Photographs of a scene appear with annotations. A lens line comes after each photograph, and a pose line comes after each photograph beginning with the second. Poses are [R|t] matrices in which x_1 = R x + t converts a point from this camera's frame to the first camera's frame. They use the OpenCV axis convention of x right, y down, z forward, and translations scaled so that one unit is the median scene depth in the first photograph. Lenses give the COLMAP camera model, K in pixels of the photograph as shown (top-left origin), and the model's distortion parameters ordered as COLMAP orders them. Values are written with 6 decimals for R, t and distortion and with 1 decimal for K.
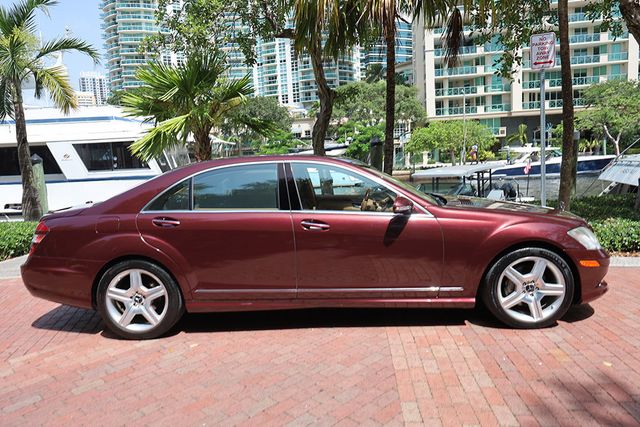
lens RADIAL K [[458.4, 0, 320.0], [0, 458.4, 213.5], [0, 0, 1]] dist [0.016160, 0.004107]
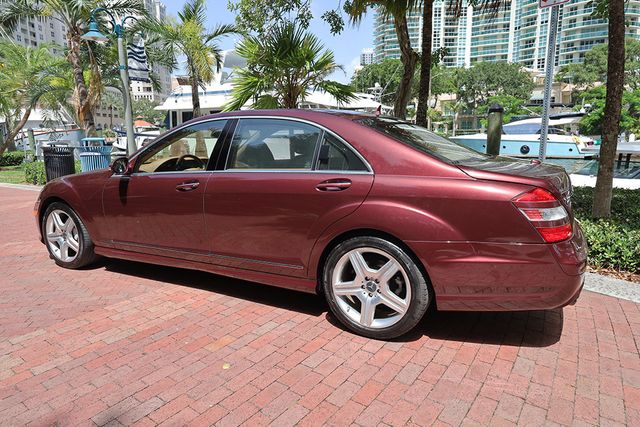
lens RADIAL K [[414.5, 0, 320.0], [0, 414.5, 213.5], [0, 0, 1]] dist [0.001730, 0.001458]
pose [[0.833465, 0.145091, -0.533183, 0.265478], [-0.095038, 0.988173, 0.120341, -0.015281], [0.544337, -0.049627, 0.837397, 0.105942]]
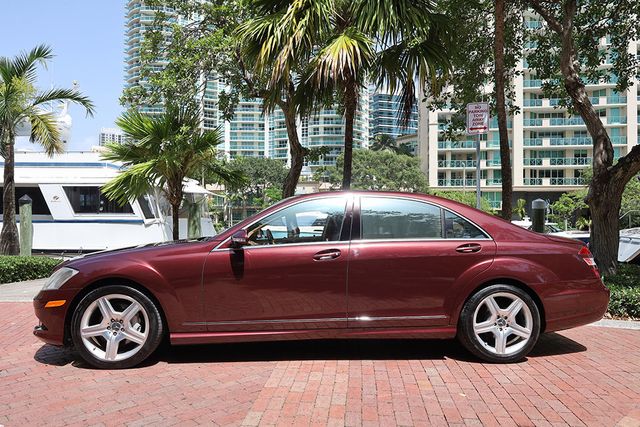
lens RADIAL K [[462.2, 0, 320.0], [0, 462.2, 213.5], [0, 0, 1]] dist [0.006897, 0.003810]
pose [[0.998093, 0.057608, -0.022176, 0.069207], [-0.060149, 0.988384, -0.139570, 0.020305], [0.013878, 0.140638, 0.989964, -0.024956]]
